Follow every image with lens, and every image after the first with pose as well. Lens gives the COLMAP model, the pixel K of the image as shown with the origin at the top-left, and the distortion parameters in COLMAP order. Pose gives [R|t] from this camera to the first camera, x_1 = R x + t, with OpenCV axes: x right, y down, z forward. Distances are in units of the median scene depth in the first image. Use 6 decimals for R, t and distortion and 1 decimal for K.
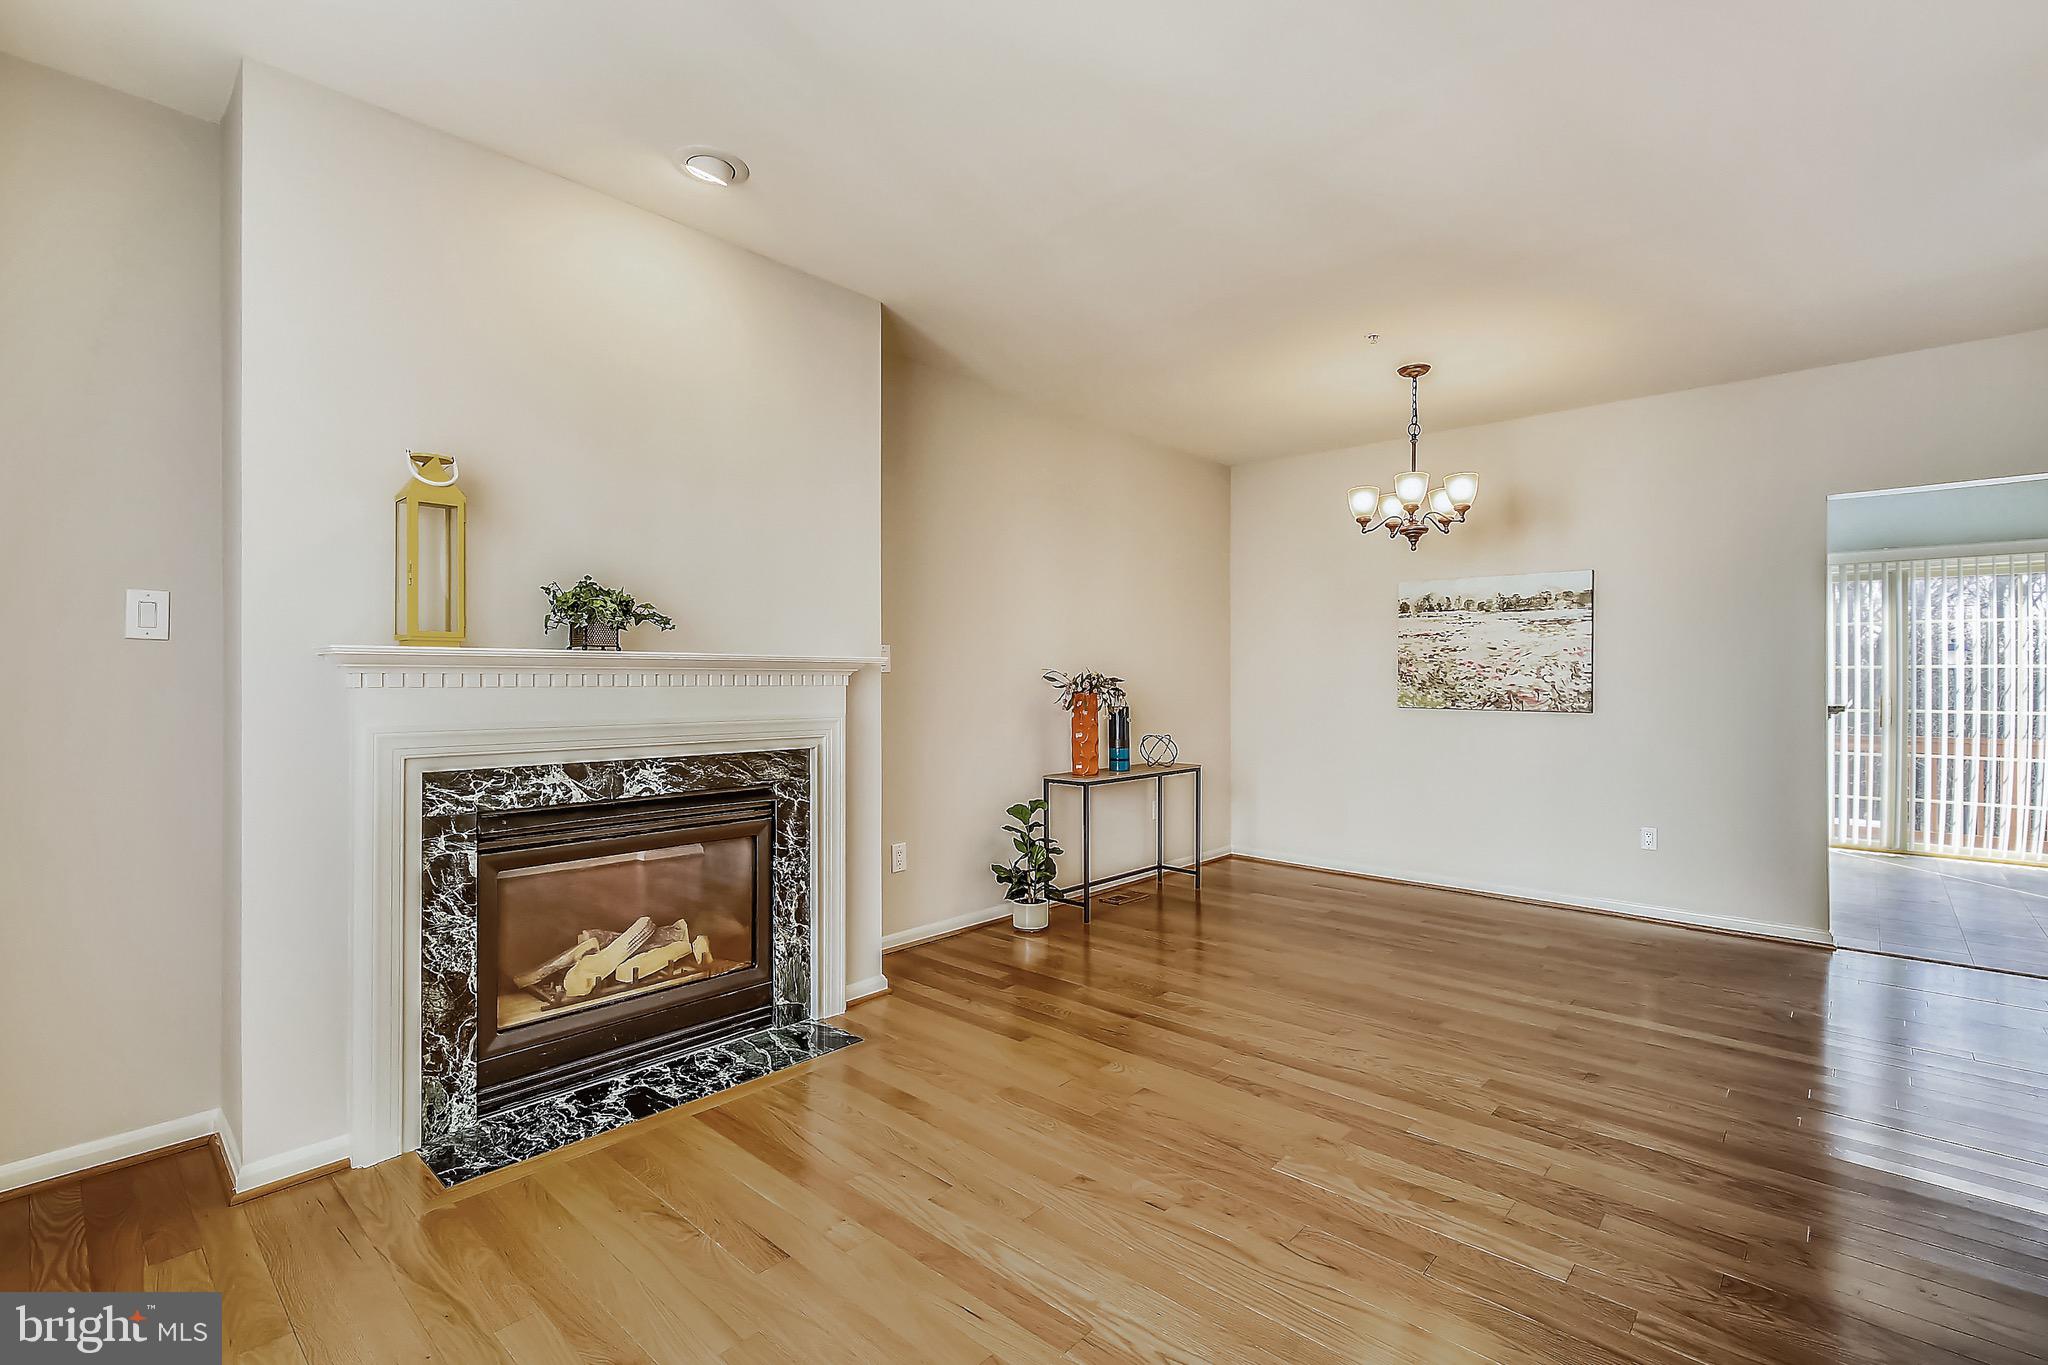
lens RADIAL K [[928.6, 0, 1023.1], [0, 928.6, 680.6], [0, 0, 1]] dist [0.006267, -0.000299]
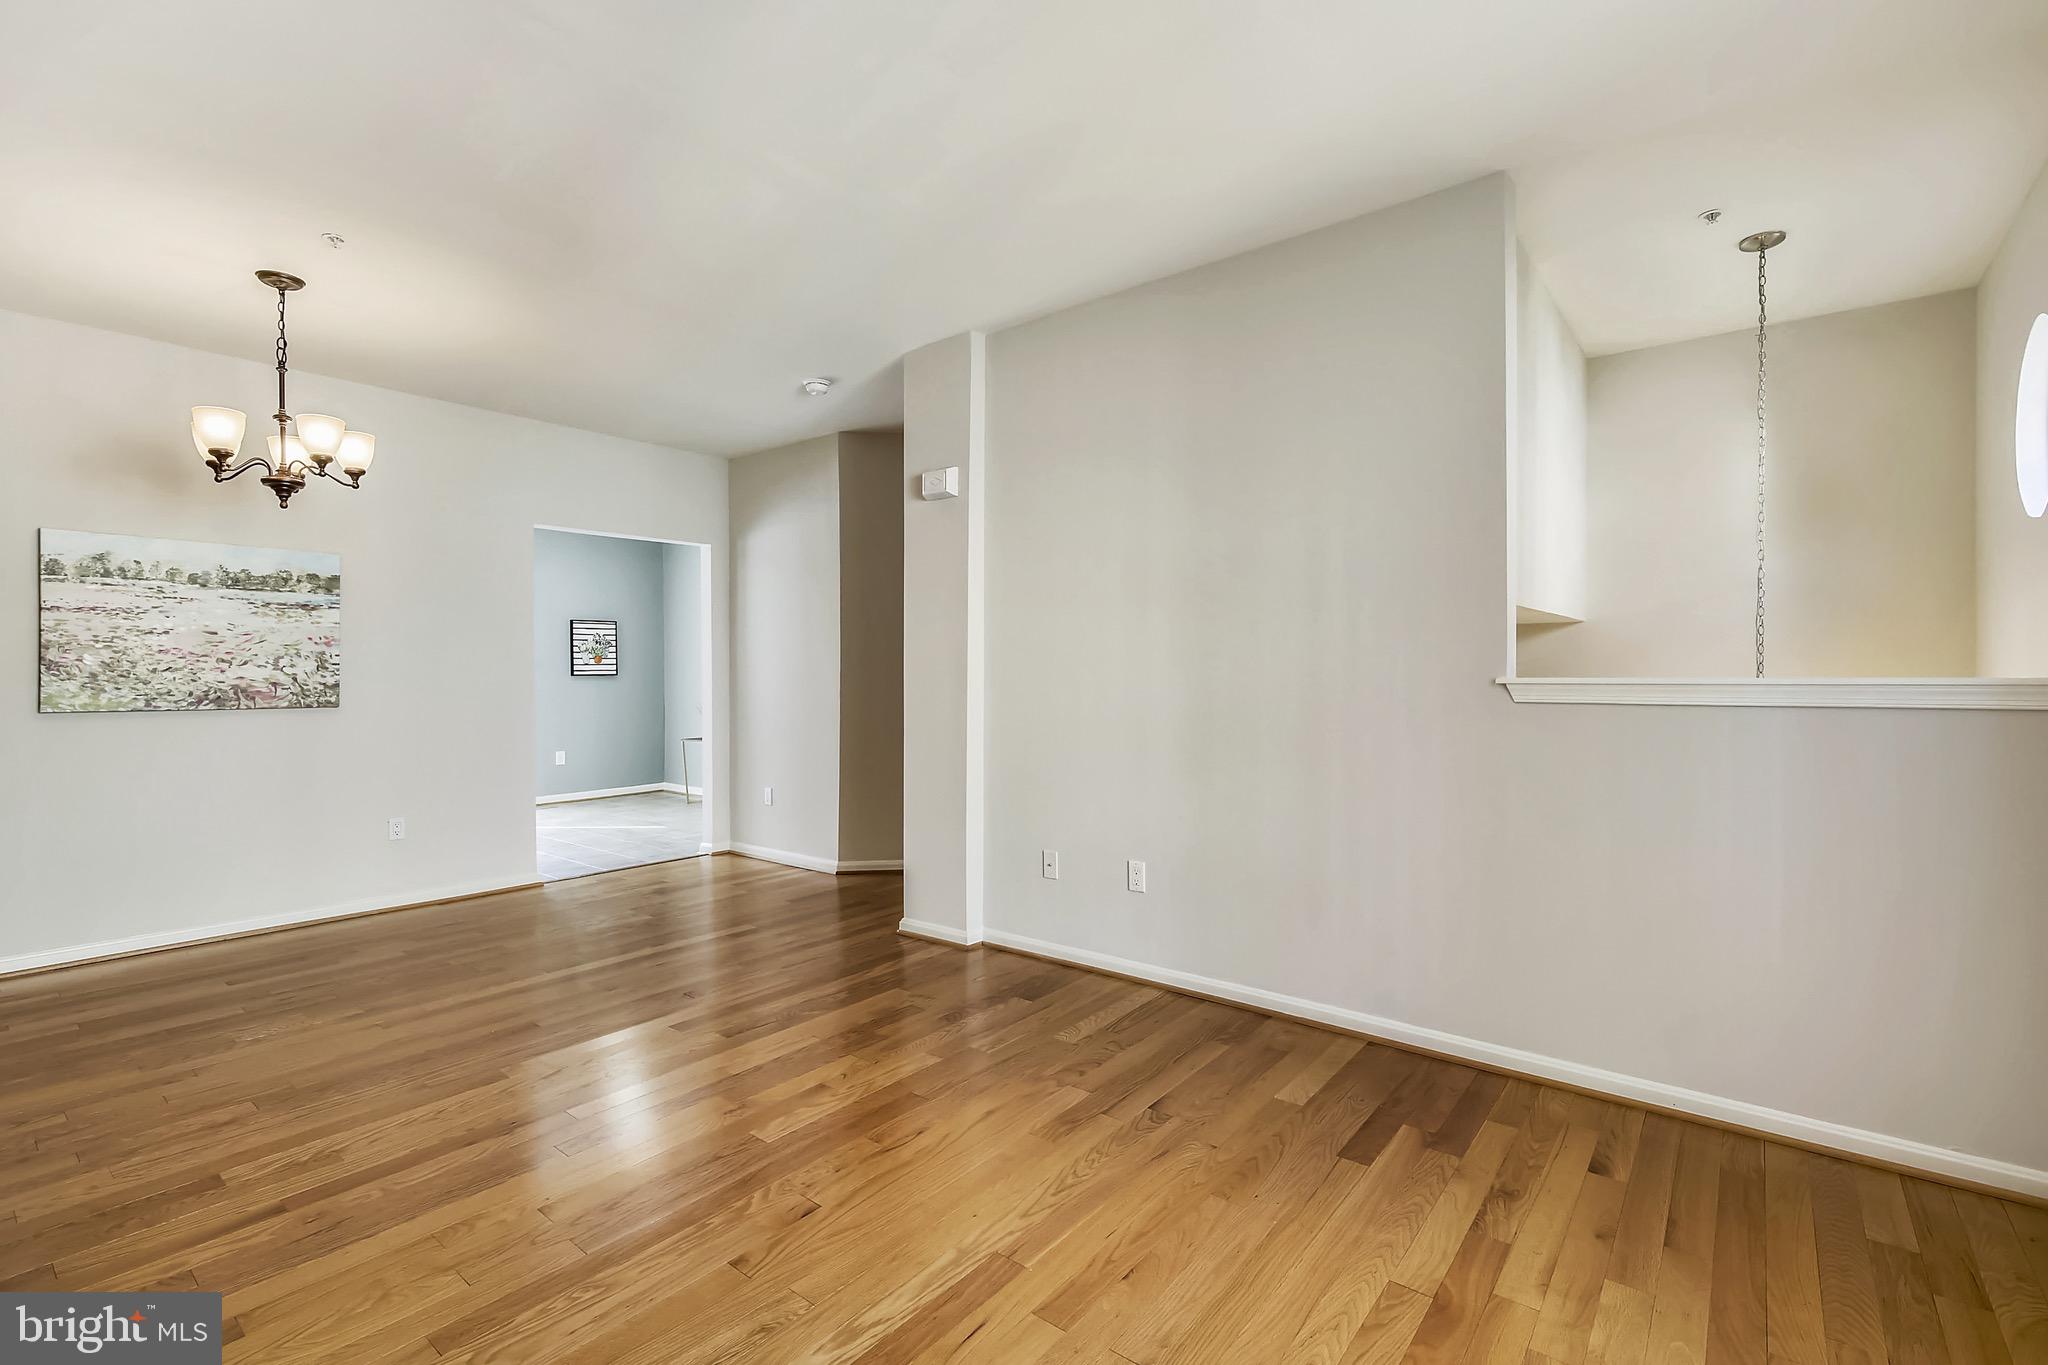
lens RADIAL K [[928.6, 0, 1029.2], [0, 928.6, 678.3], [0, 0, 1]] dist [0.006267, -0.000299]
pose [[-0.073234, -0.006427, 0.997294, -0.371485], [0.003538, 0.999971, 0.006704, 0.001877], [-0.997308, 0.004020, -0.073210, 0.374201]]
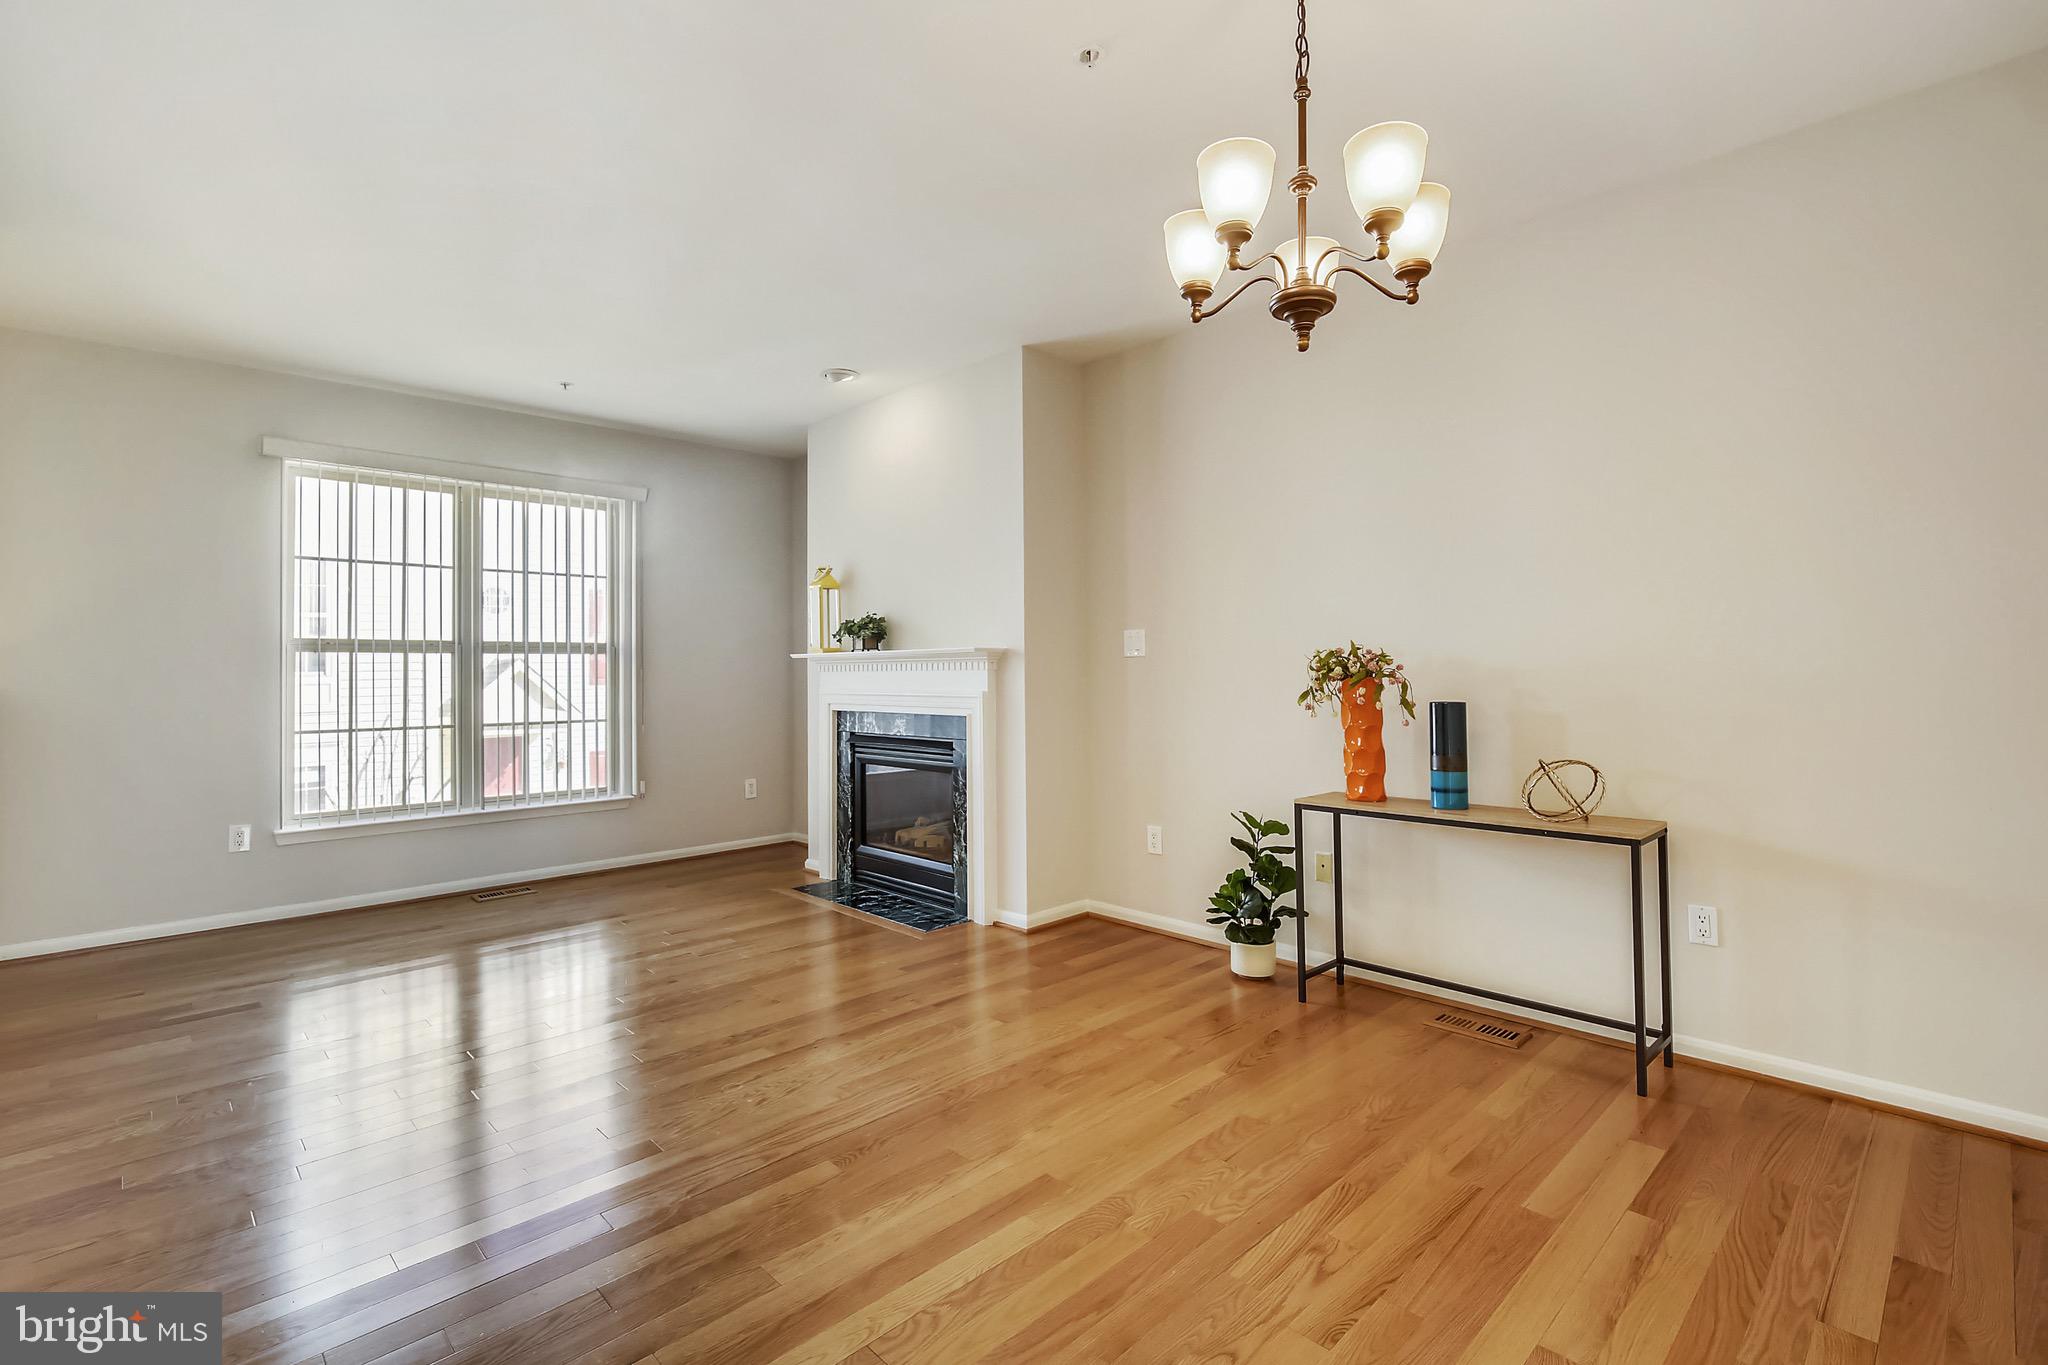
lens RADIAL K [[928.6, 0, 1008.4], [0, 928.6, 672.1], [0, 0, 1]] dist [0.006267, -0.000299]
pose [[-0.083050, 0.001501, -0.996544, 0.749710], [0.011176, 0.999937, 0.000574, 0.006721], [0.996483, -0.011089, -0.083062, 0.799230]]
